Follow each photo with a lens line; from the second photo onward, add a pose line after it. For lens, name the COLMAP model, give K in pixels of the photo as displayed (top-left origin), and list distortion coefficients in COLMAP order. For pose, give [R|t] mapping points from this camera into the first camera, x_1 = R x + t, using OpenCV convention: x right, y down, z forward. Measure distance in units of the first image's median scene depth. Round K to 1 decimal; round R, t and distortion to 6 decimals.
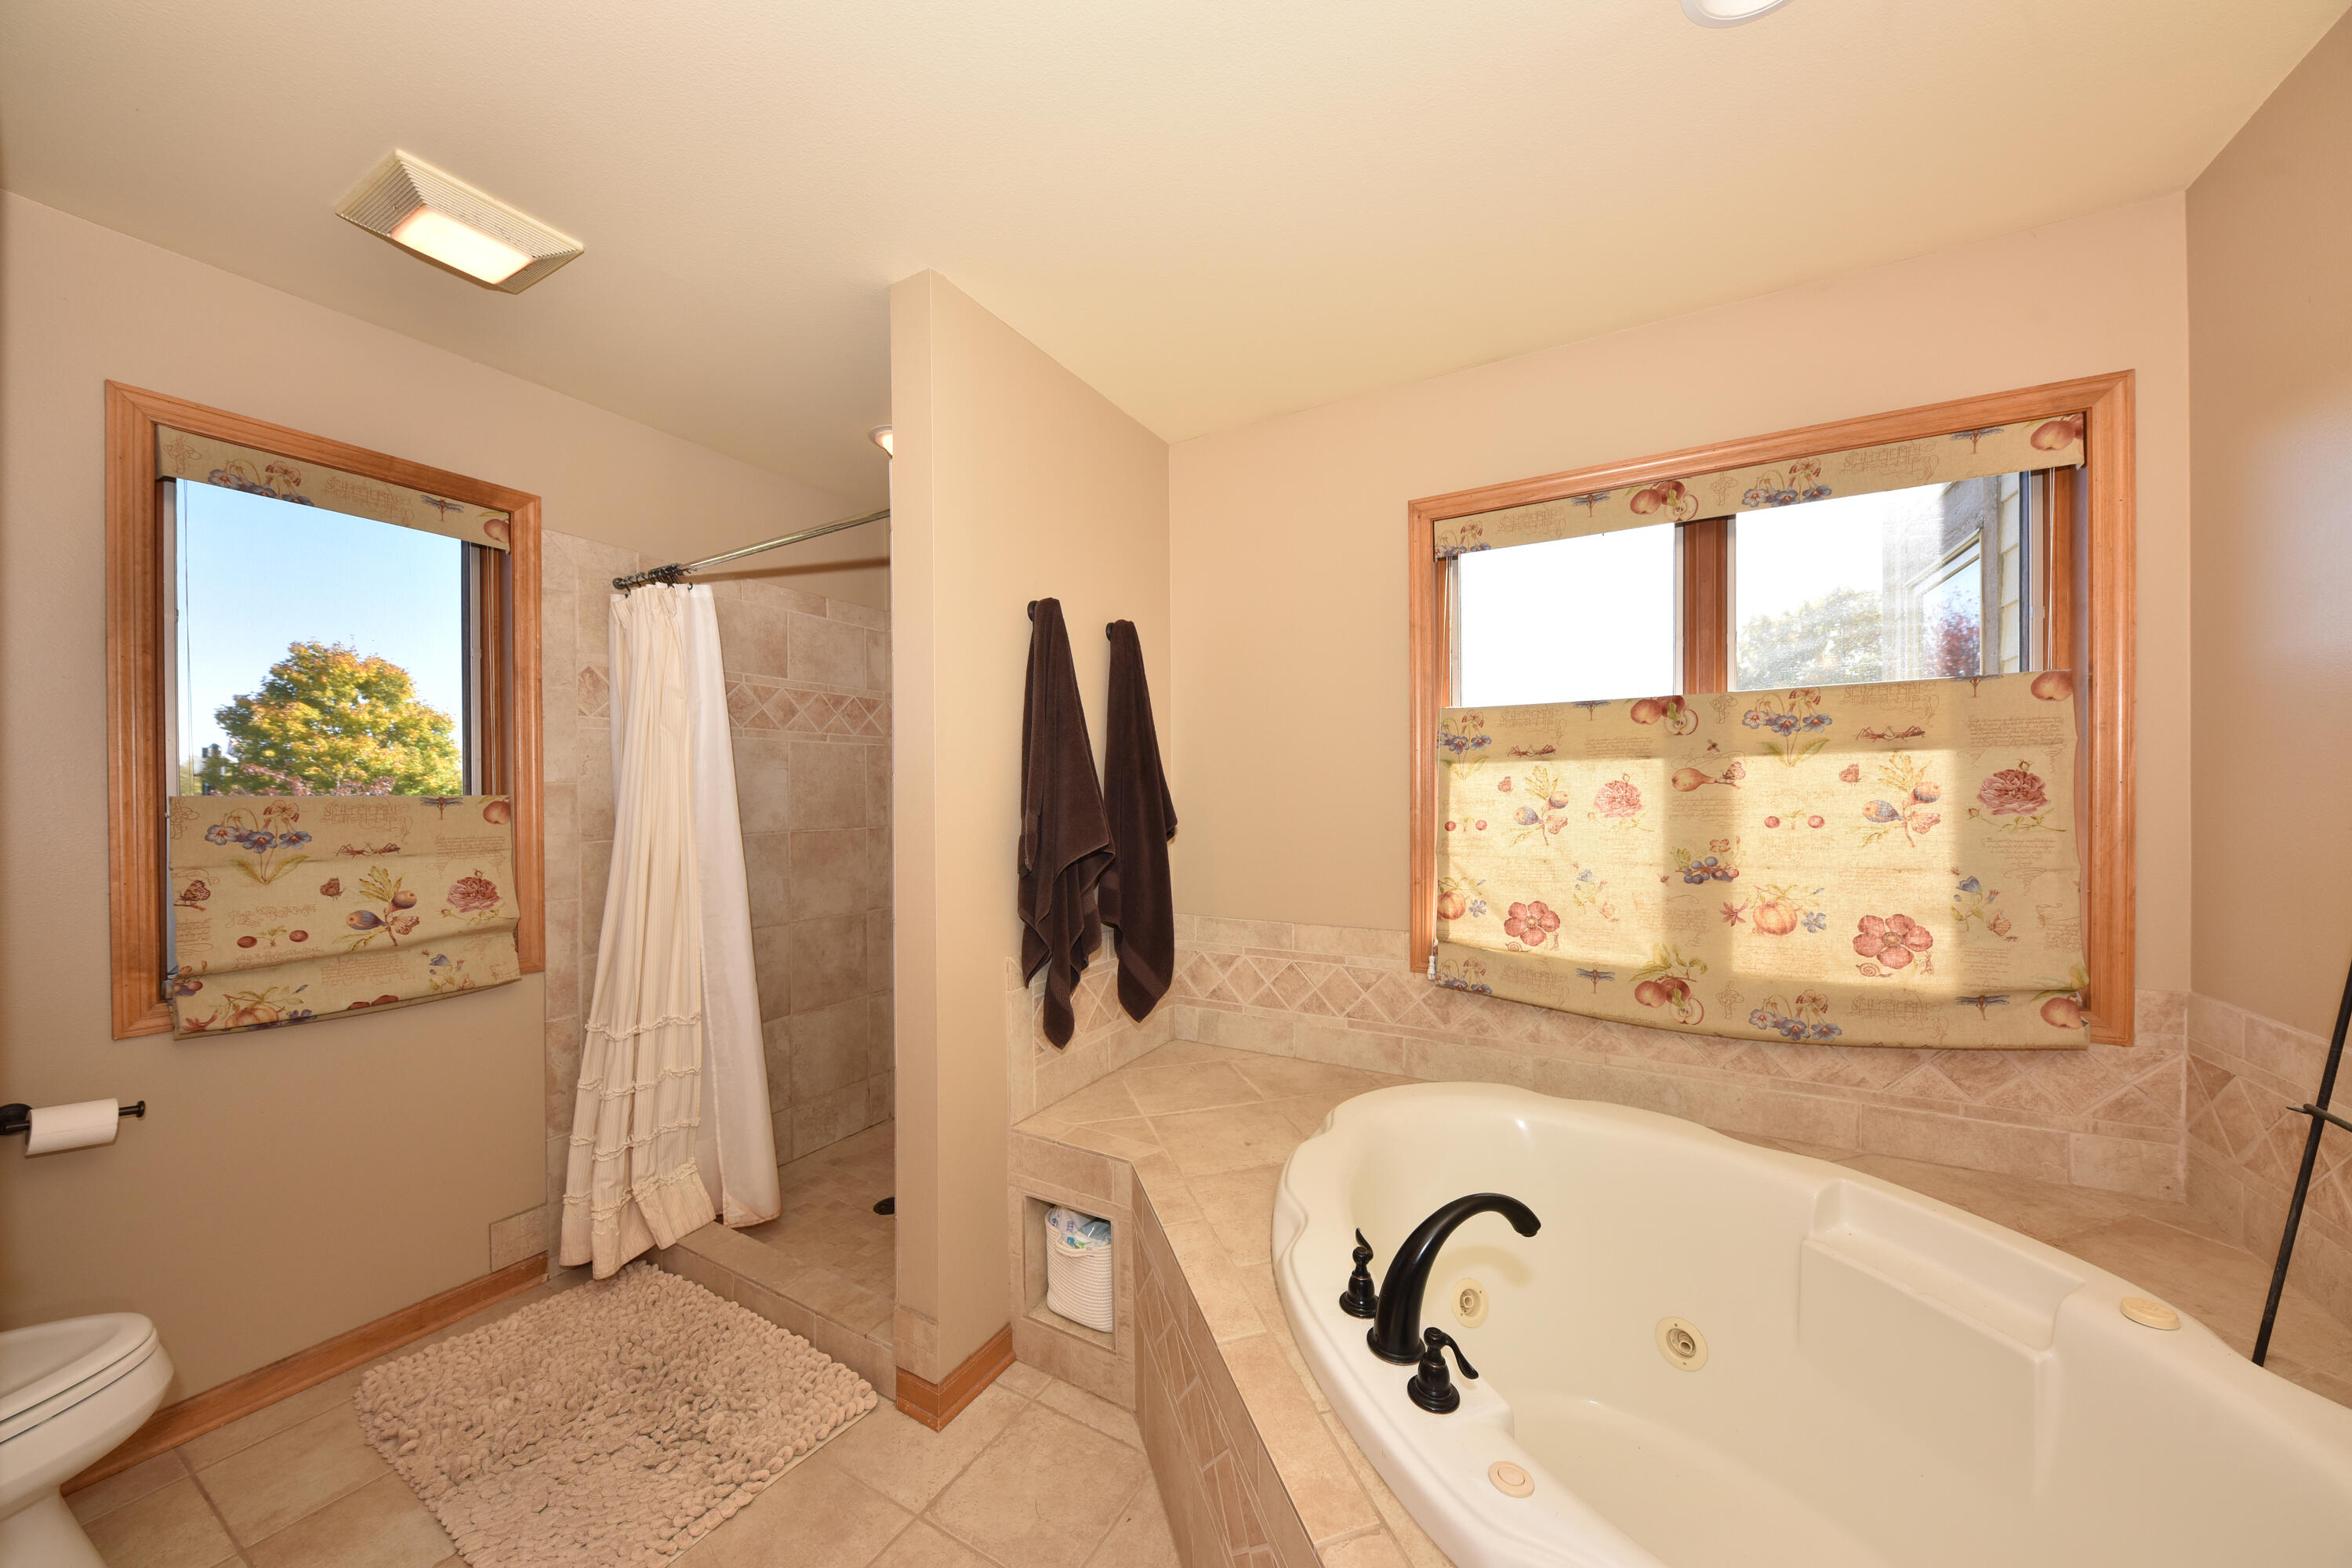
lens RADIAL K [[805.9, 0, 1182.1], [0, 805.9, 796.4], [0, 0, 1]] dist [-0.001158, -0.001319]
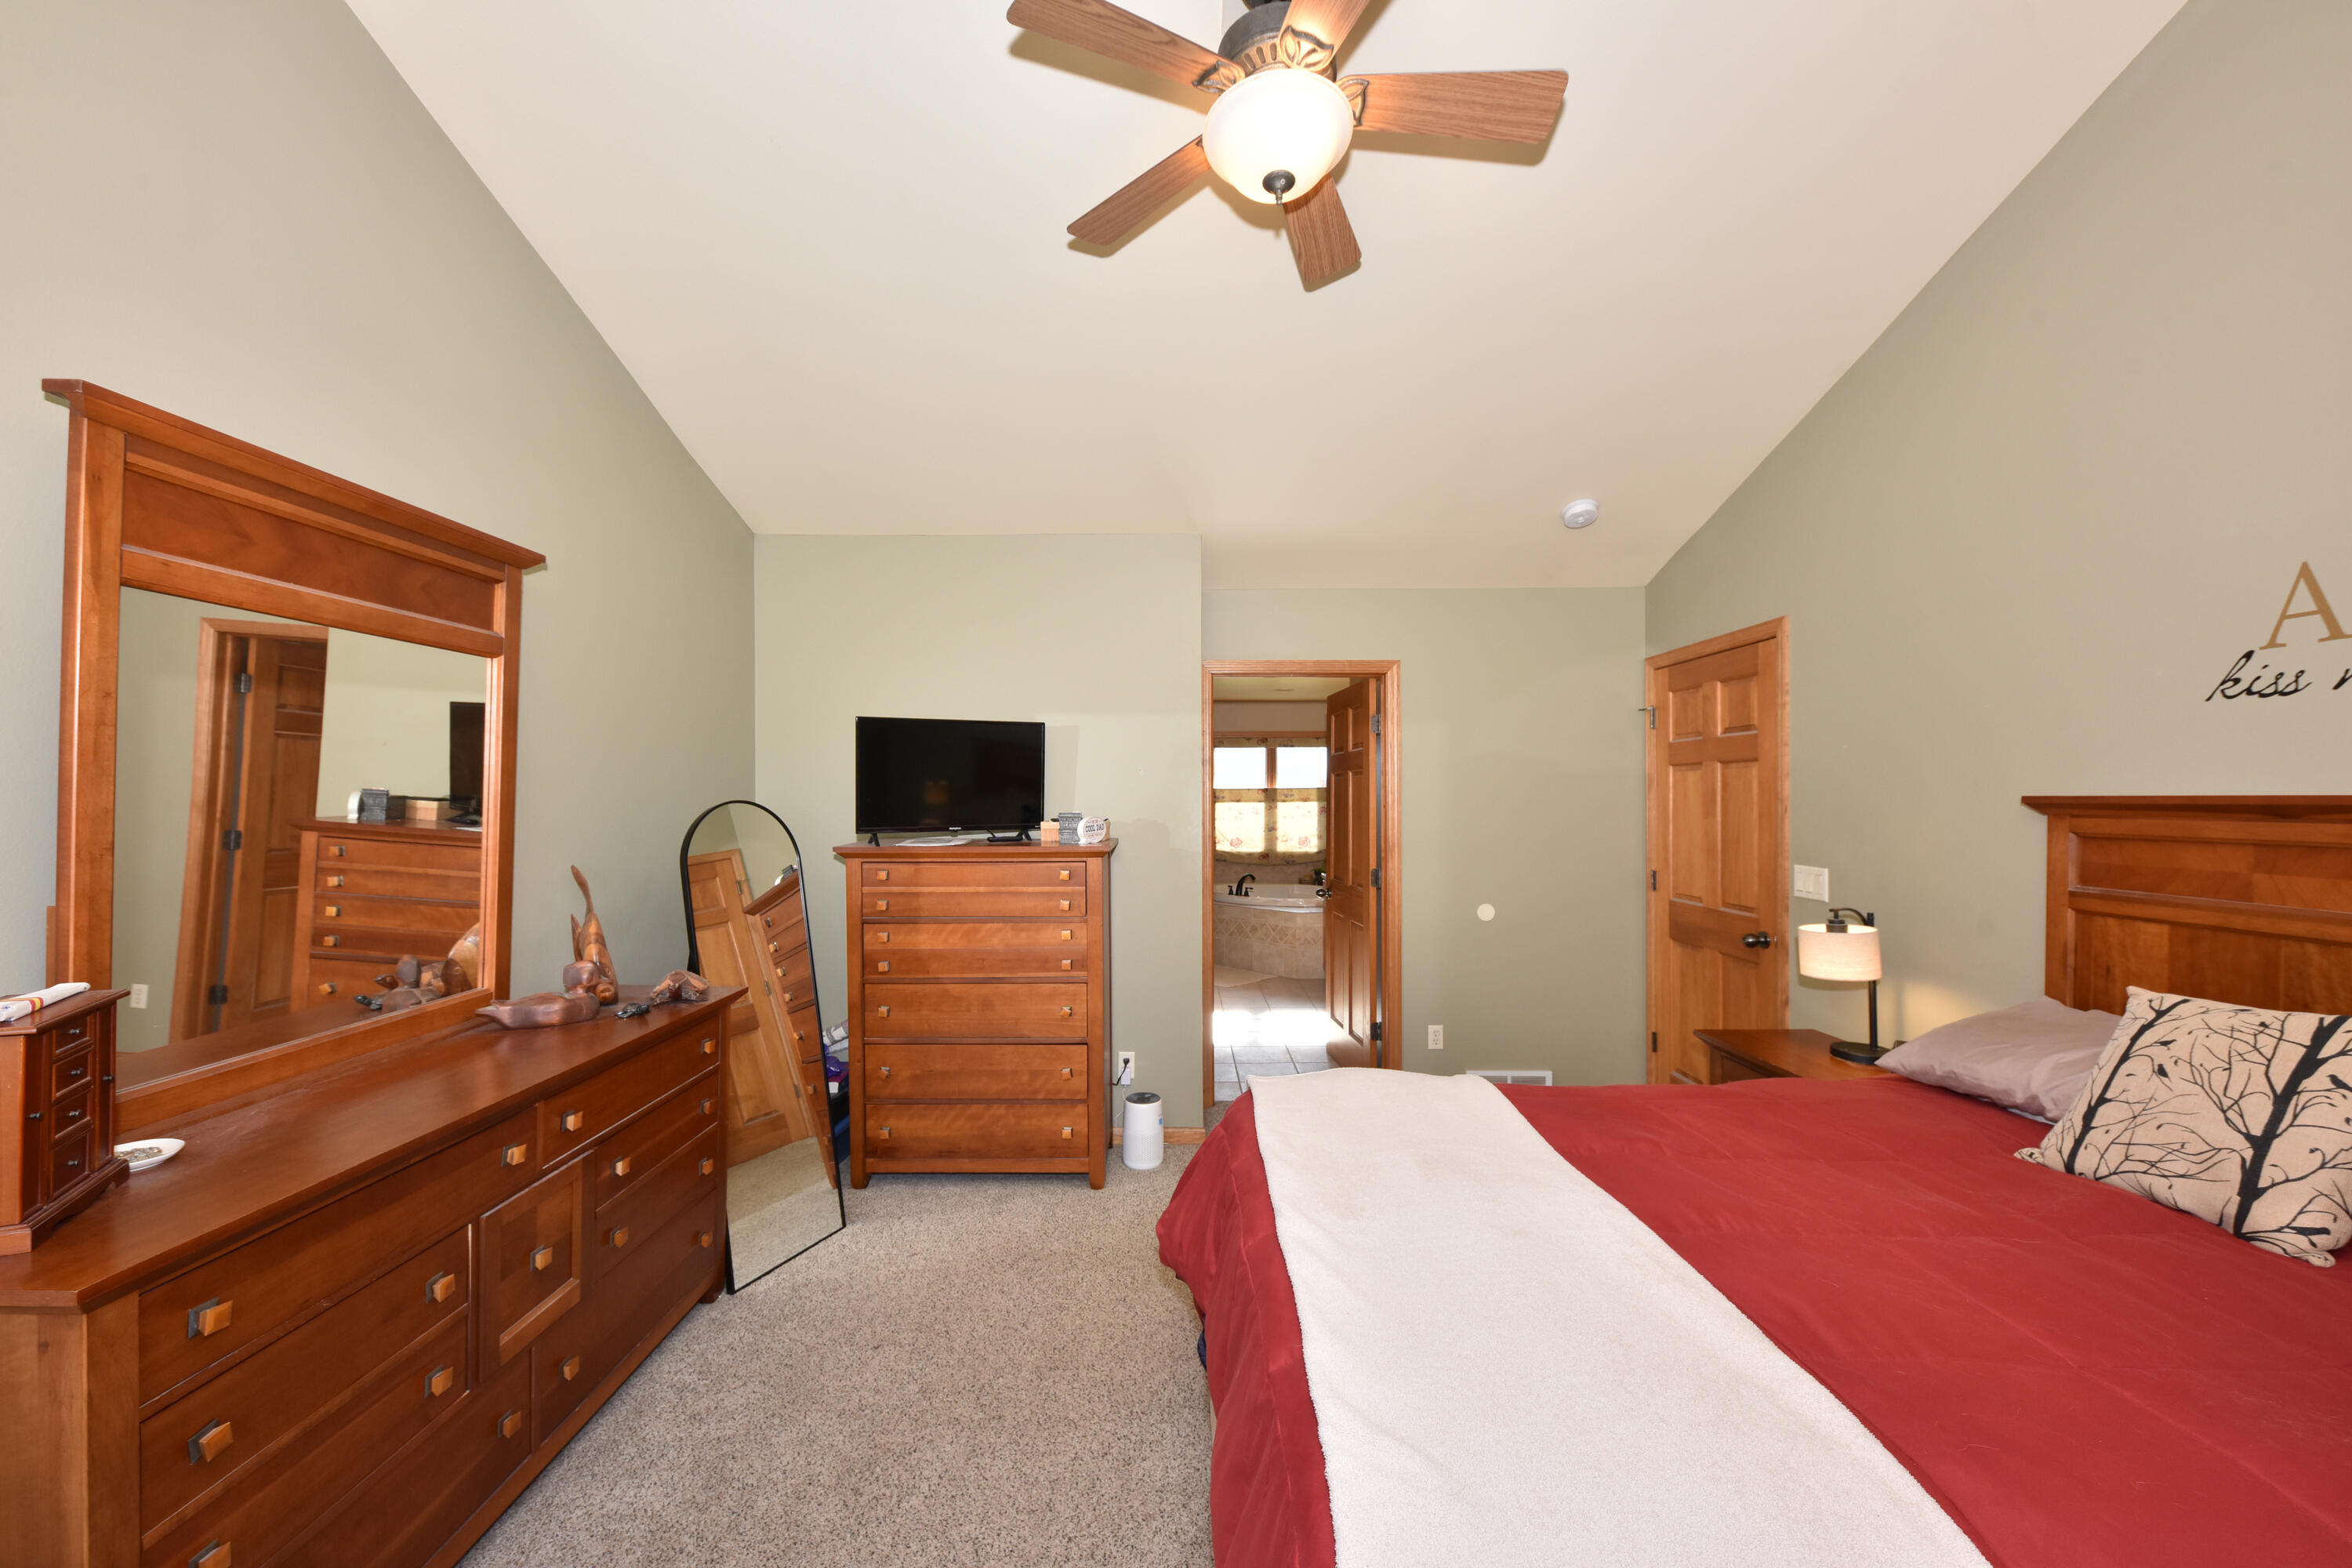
lens RADIAL K [[924.9, 0, 1175.6], [0, 924.9, 782.5], [0, 0, 1]] dist [0.000072, 0.000000]
pose [[0.872282, 0.006703, 0.488958, -2.207903], [0.002965, 0.999815, -0.018997, -0.064398], [-0.488995, 0.018021, 0.872100, -3.051408]]
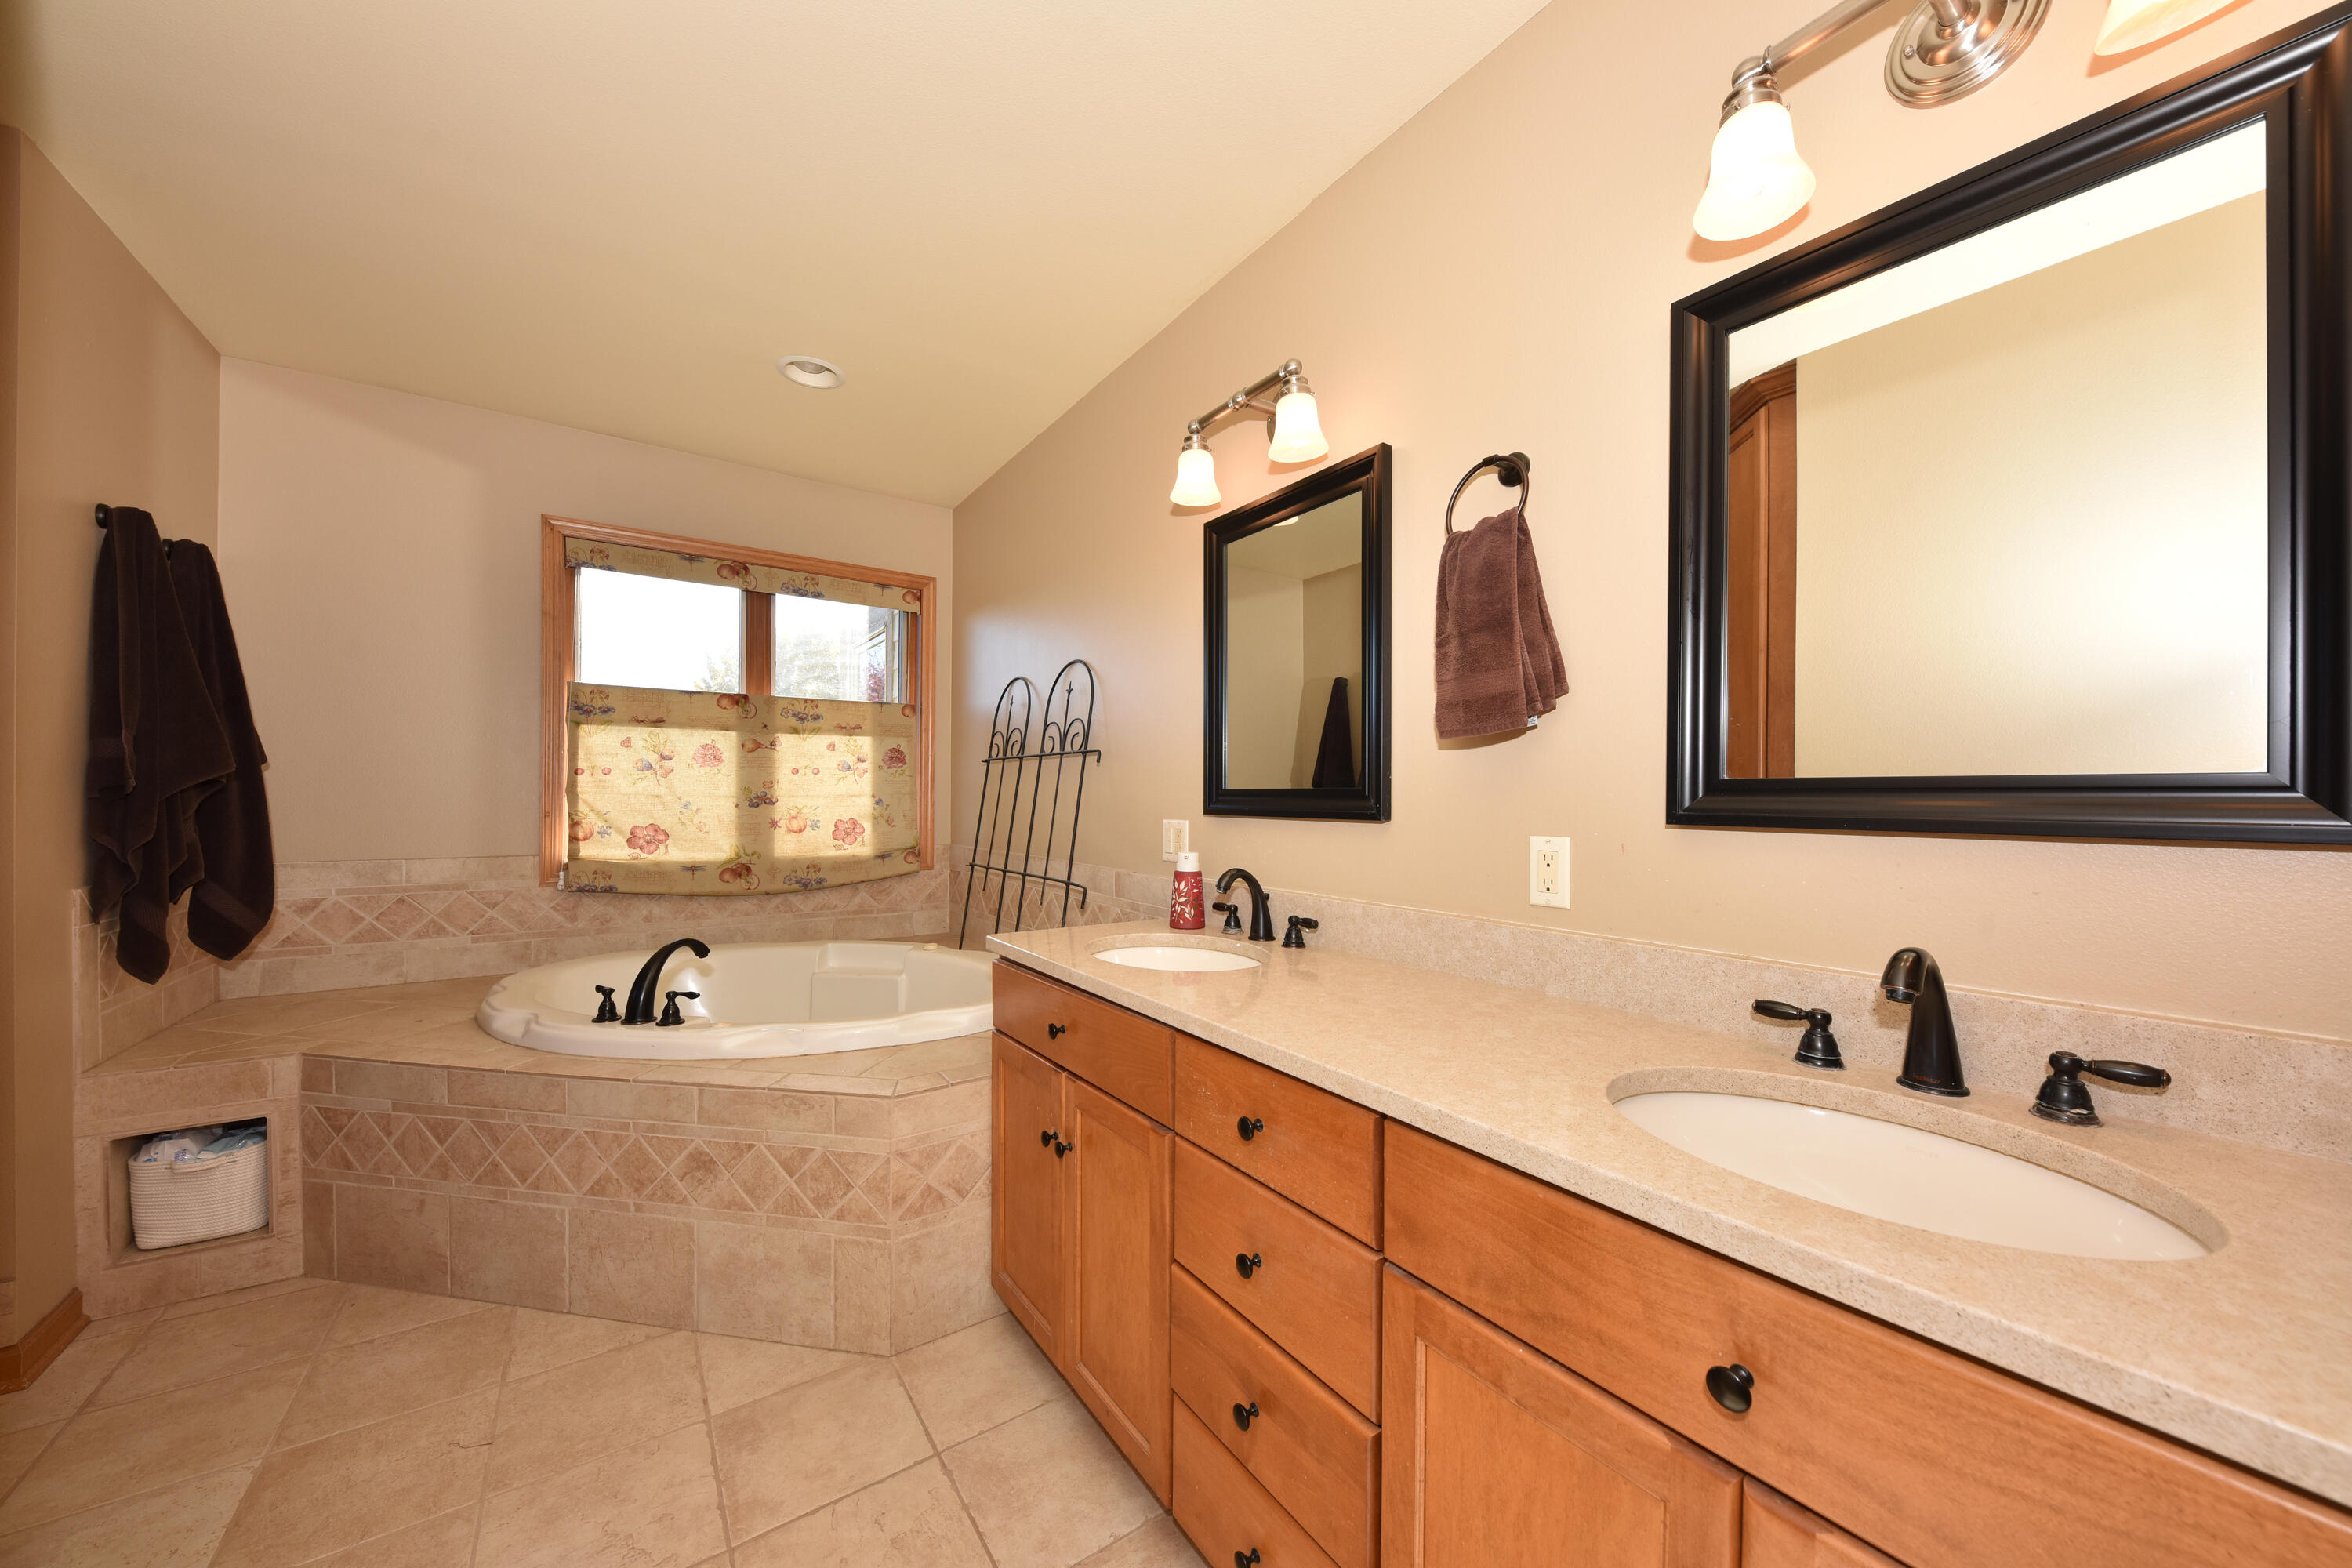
lens RADIAL K [[805.9, 0, 1178.6], [0, 805.9, 806.2], [0, 0, 1]] dist [-0.001158, -0.001319]
pose [[0.431495, 0.000588, 0.902115, -0.484684], [-0.006474, 0.999976, 0.002445, 0.093345], [-0.902092, -0.006895, 0.431489, -0.512543]]
